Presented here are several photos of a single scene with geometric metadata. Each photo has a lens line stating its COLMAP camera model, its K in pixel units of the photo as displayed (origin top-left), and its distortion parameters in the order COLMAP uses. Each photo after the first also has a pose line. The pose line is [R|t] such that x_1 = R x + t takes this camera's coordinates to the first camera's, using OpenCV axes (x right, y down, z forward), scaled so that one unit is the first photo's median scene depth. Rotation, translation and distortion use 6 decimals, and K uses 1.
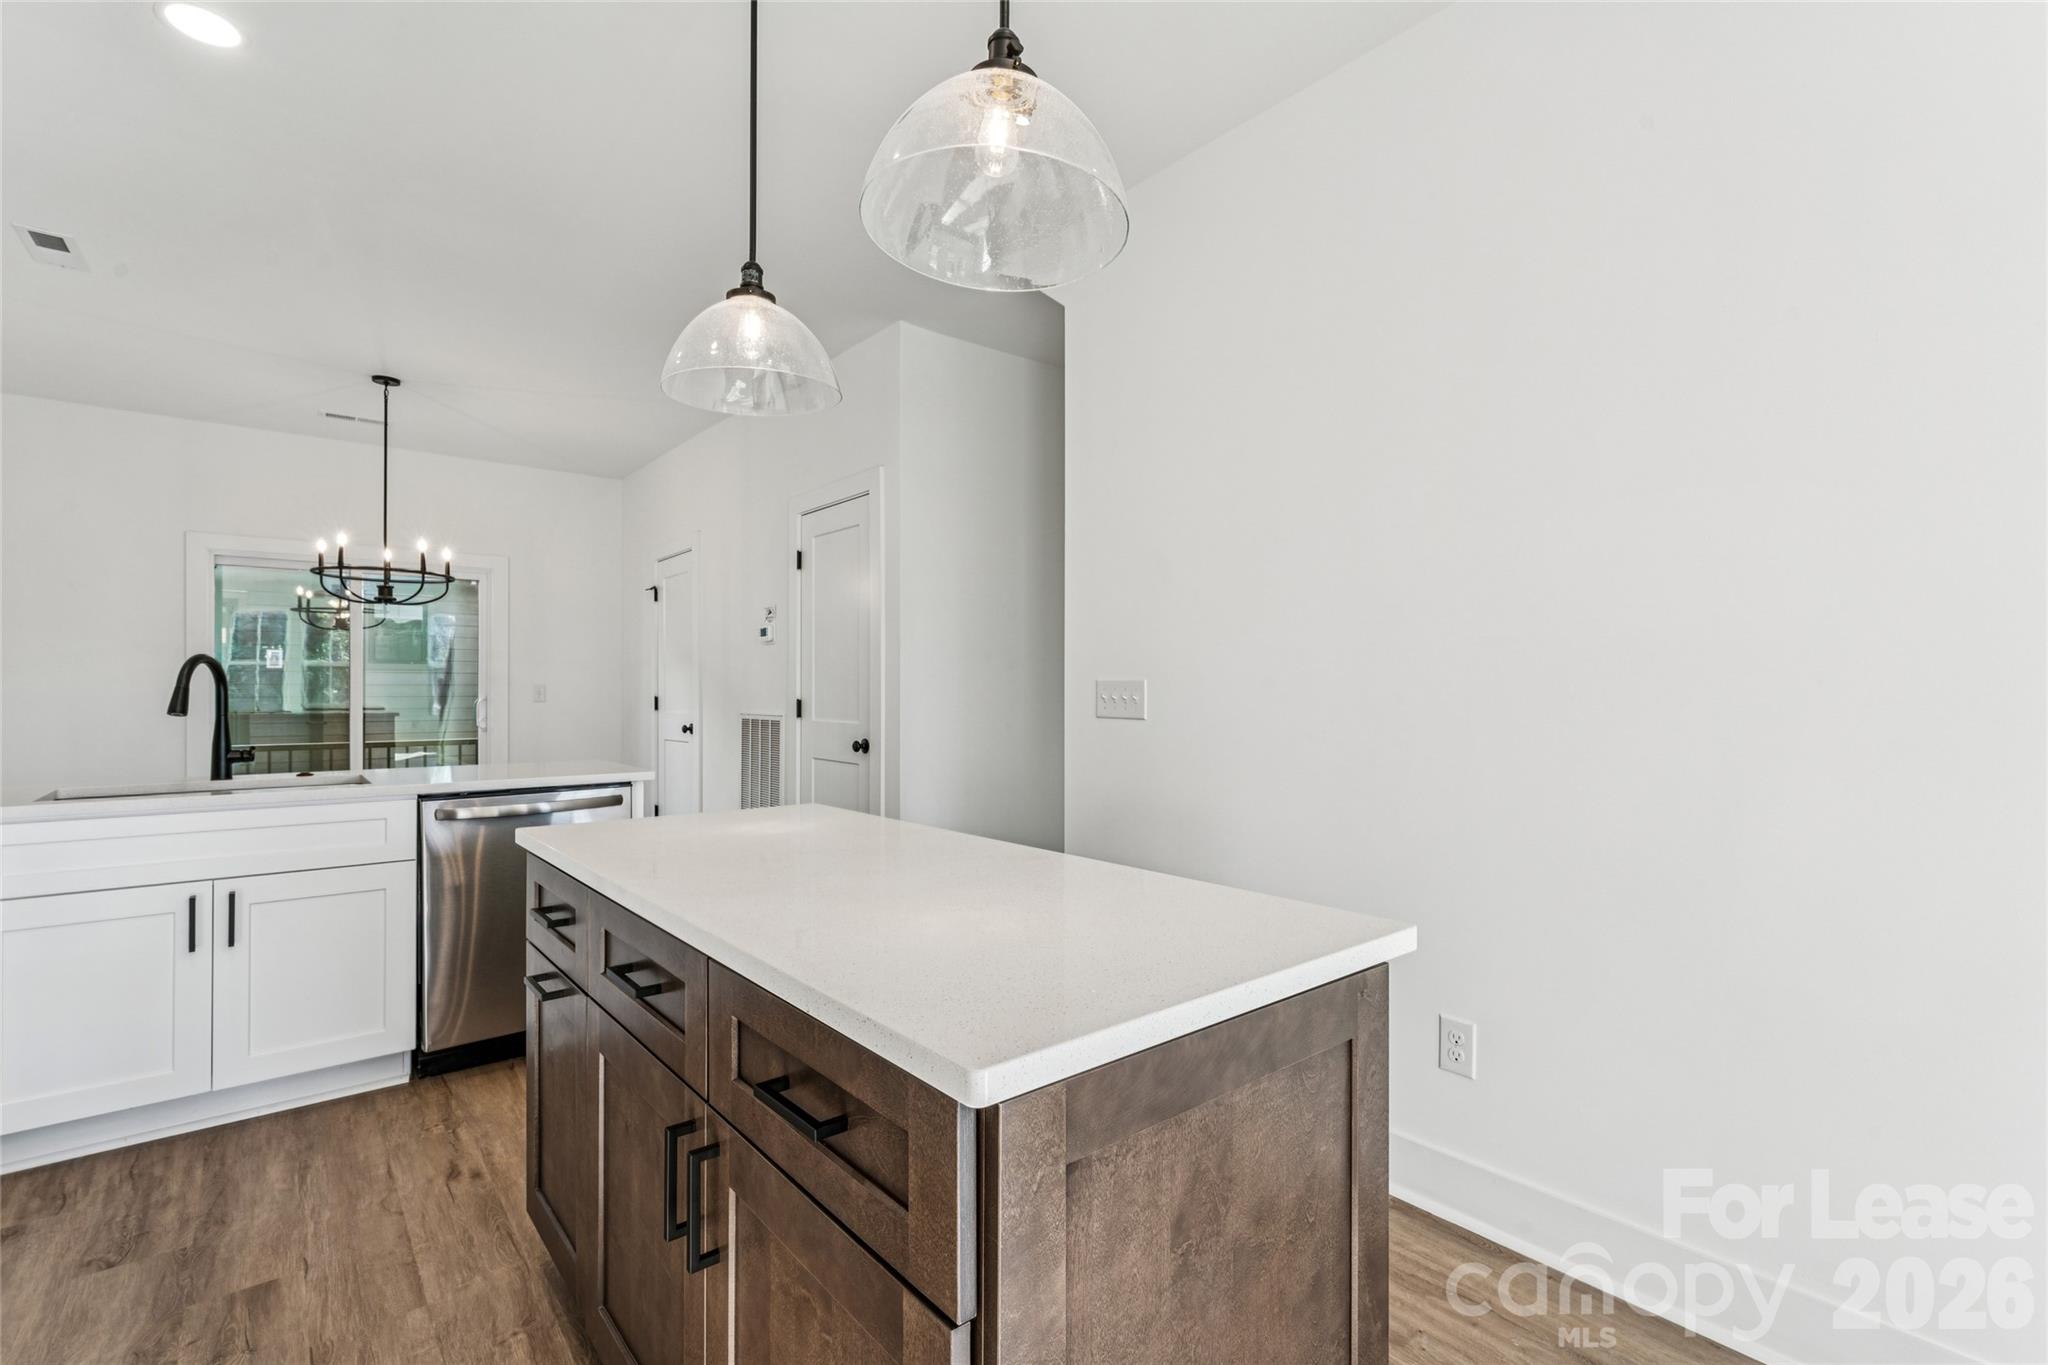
lens RADIAL K [[925.7, 0, 1024.7], [0, 925.7, 677.2], [0, 0, 1]] dist [0.001164, -0.000993]
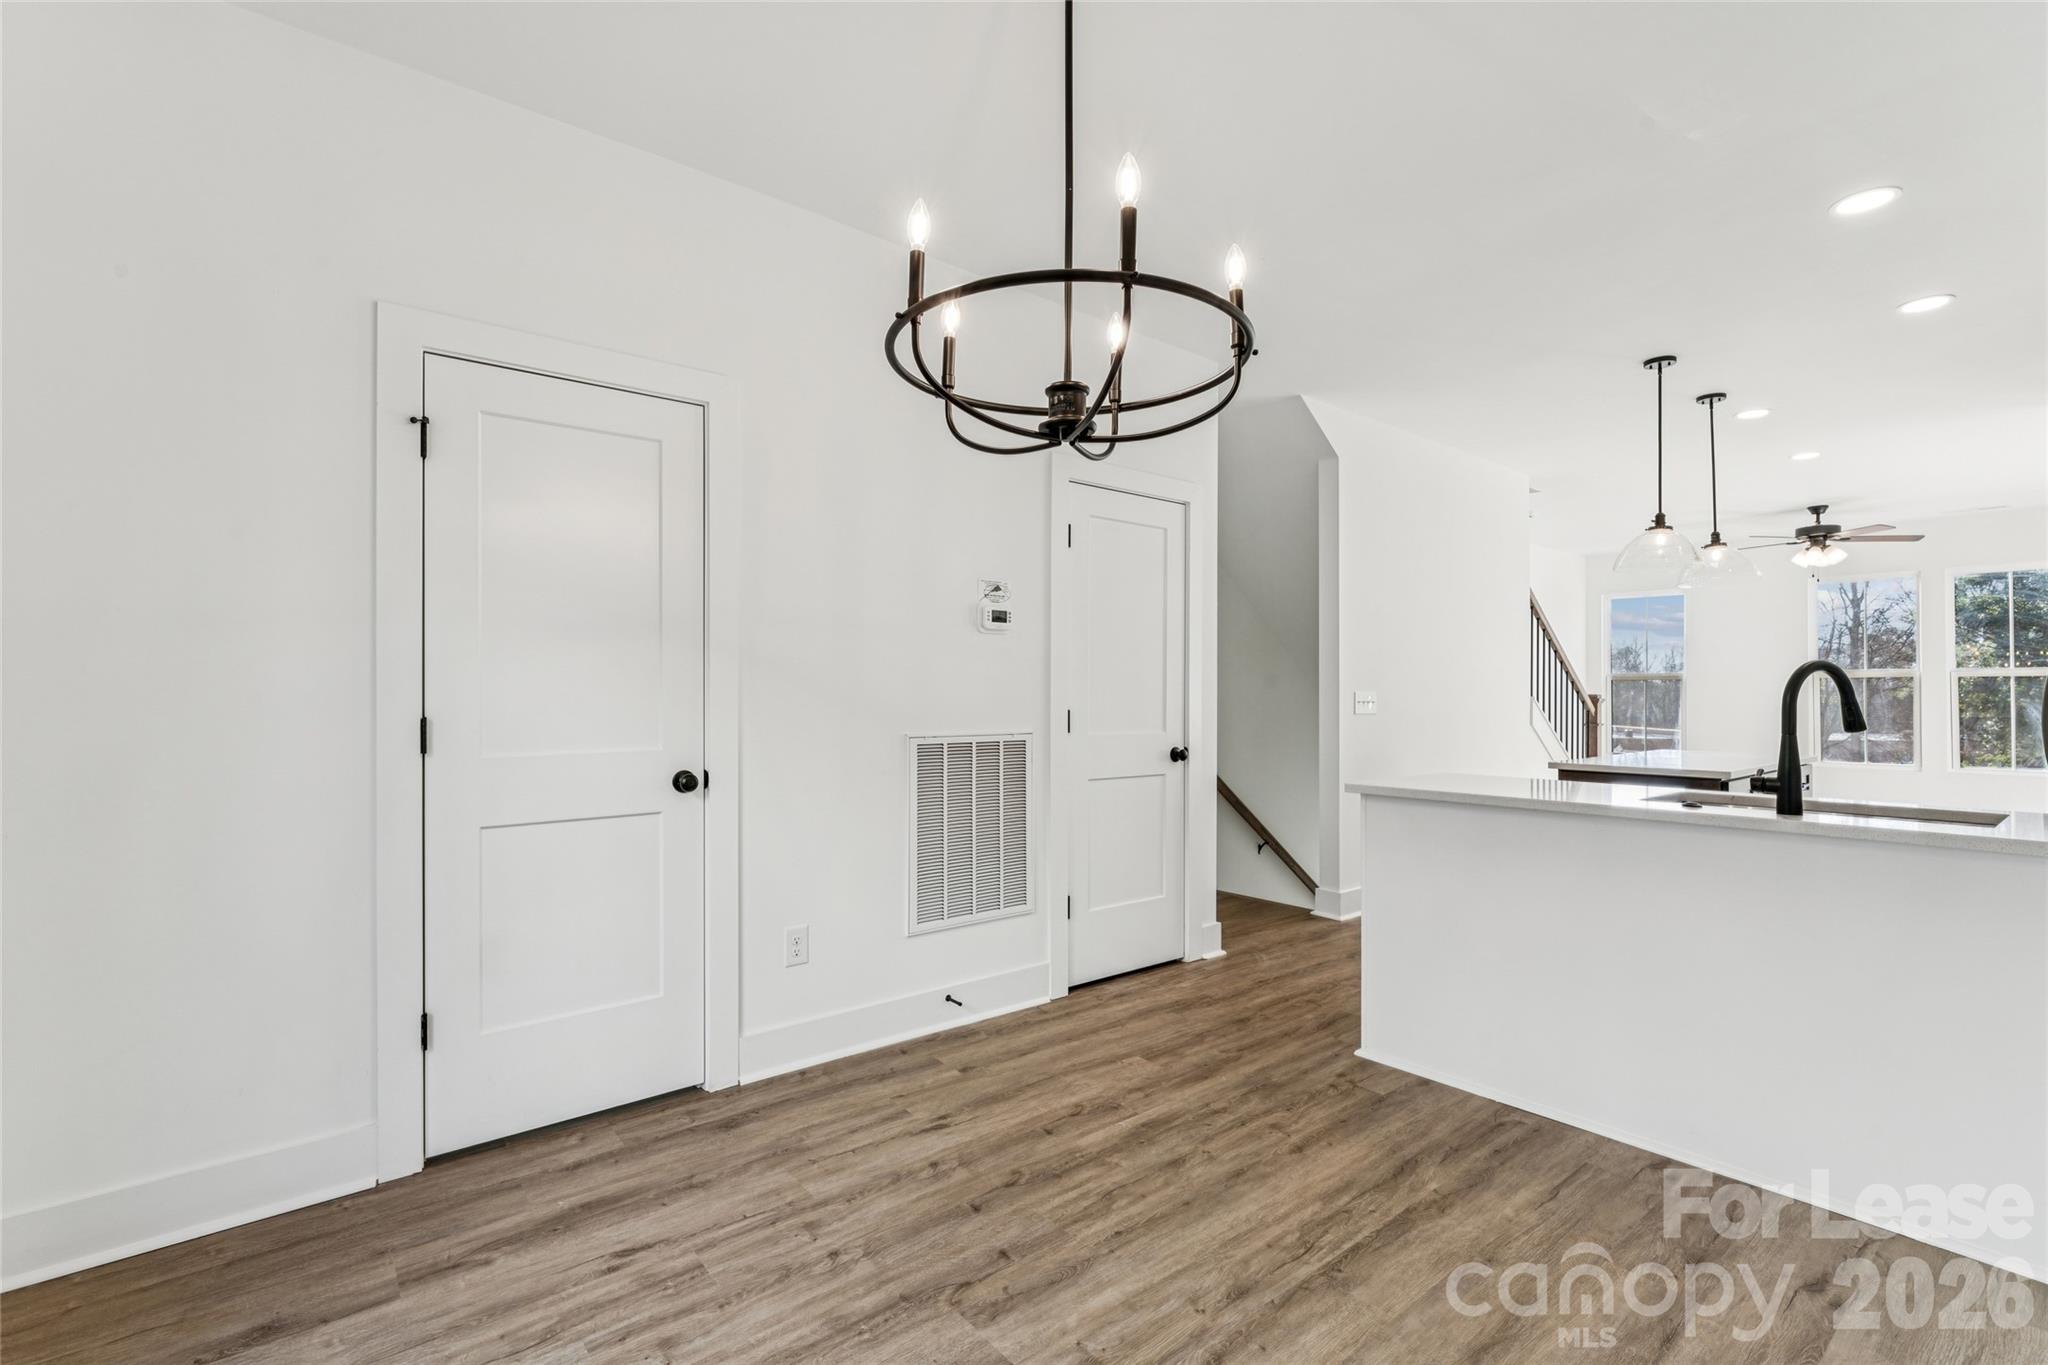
lens RADIAL K [[925.7, 0, 1023.0], [0, 925.7, 678.3], [0, 0, 1]] dist [0.001164, -0.000993]
pose [[0.003011, 0.017118, 0.999849, -1.044605], [-0.017186, 0.999707, -0.017064, 0.010900], [-0.999848, -0.017132, 0.003304, 1.038706]]
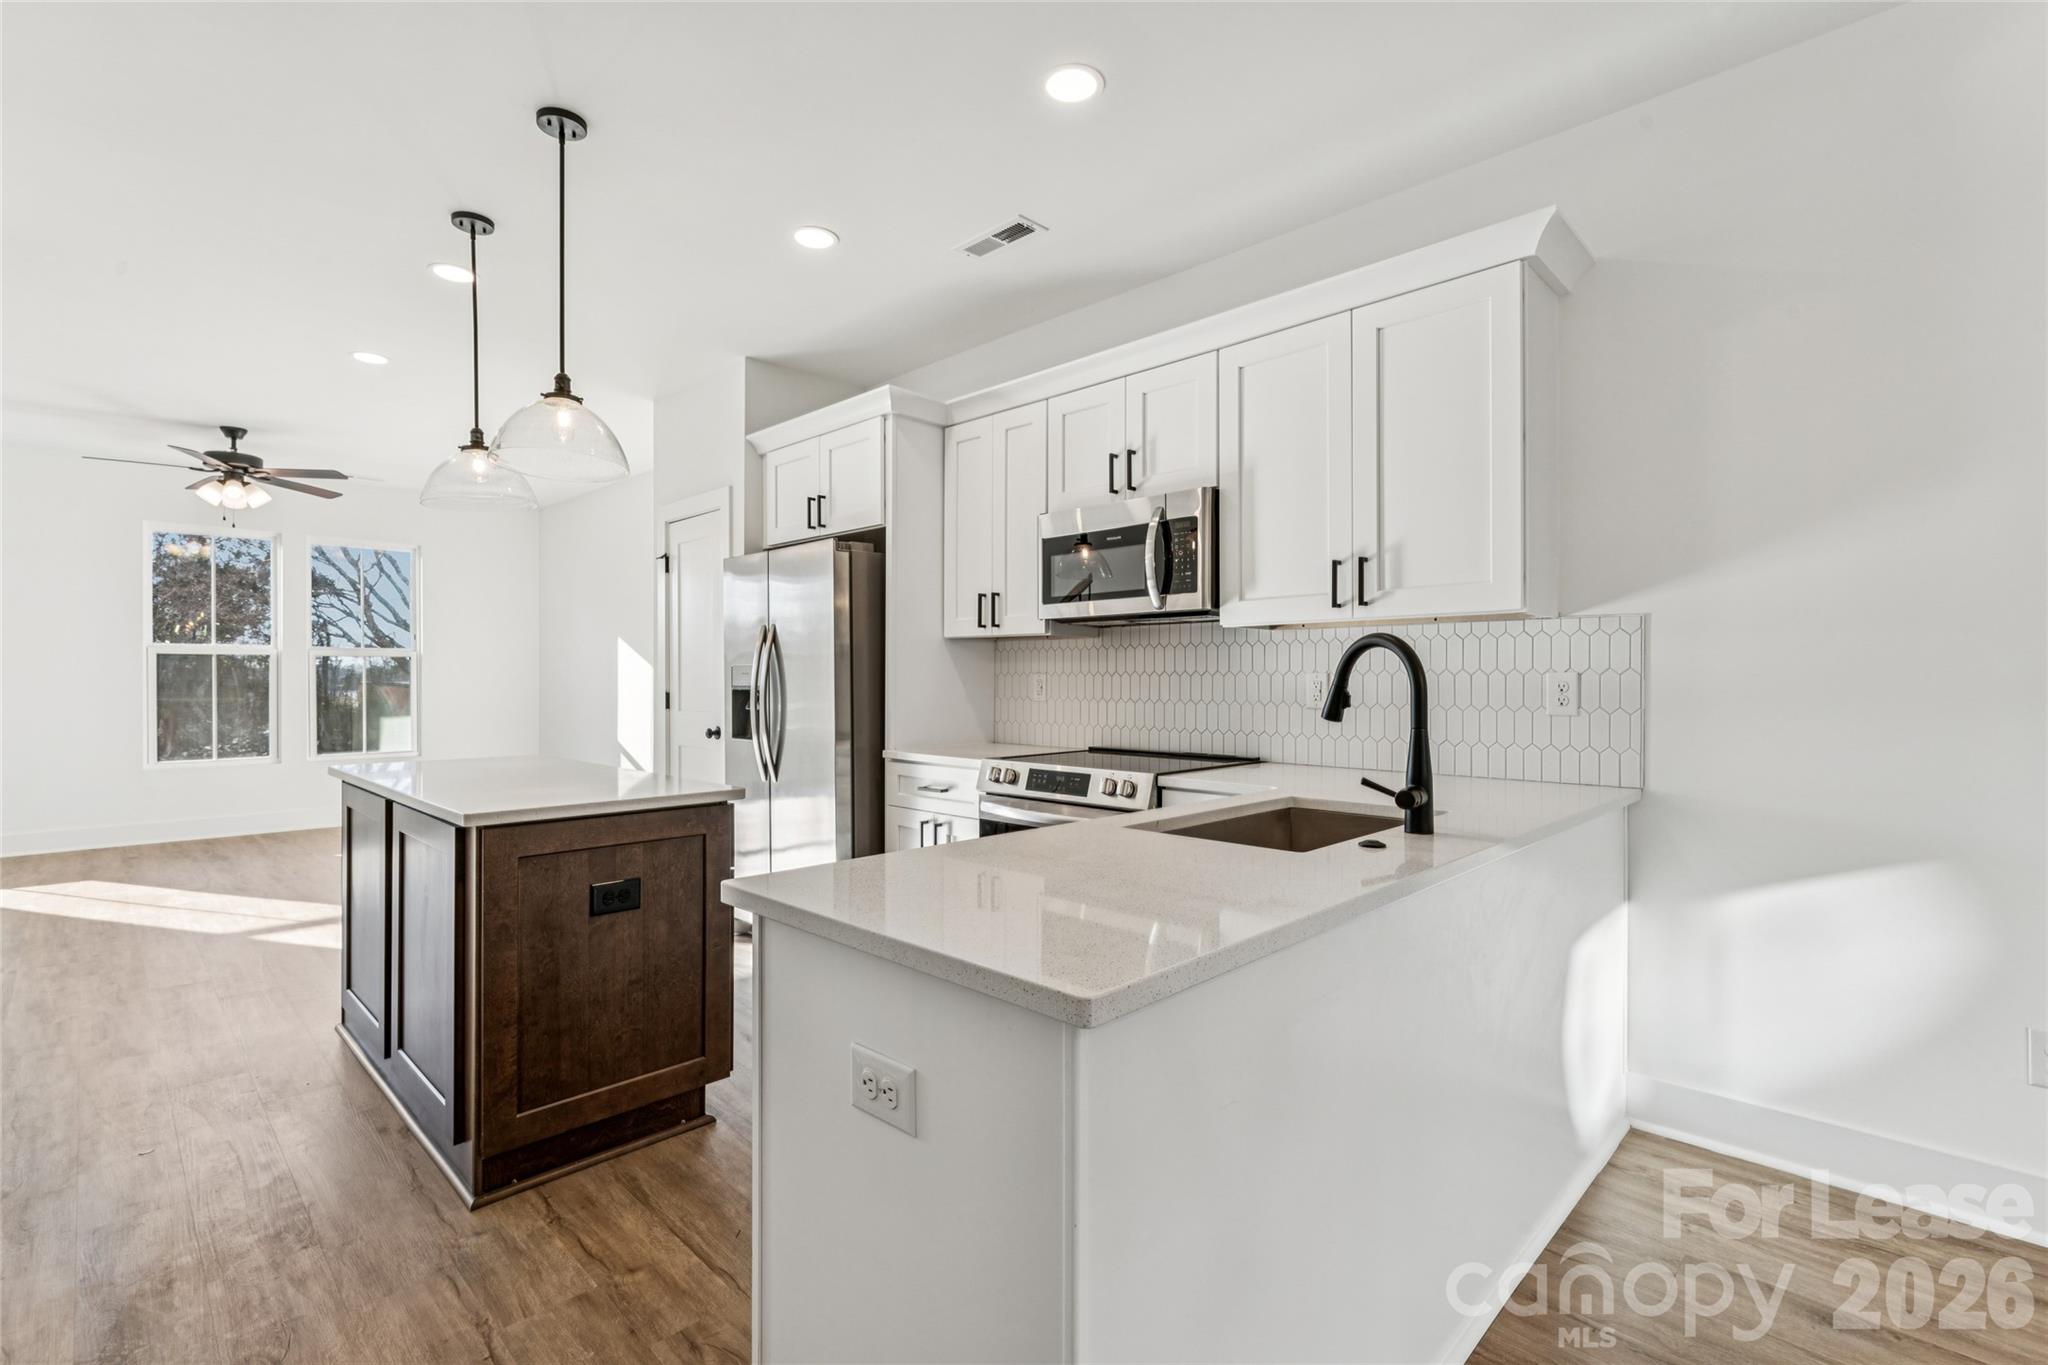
lens RADIAL K [[925.7, 0, 1027.1], [0, 925.7, 680.4], [0, 0, 1]] dist [0.001164, -0.000993]
pose [[-0.994460, -0.000433, -0.105118, -0.339735], [0.000831, 0.999928, -0.011977, 0.010454], [0.105115, -0.011998, -0.994388, 0.990193]]
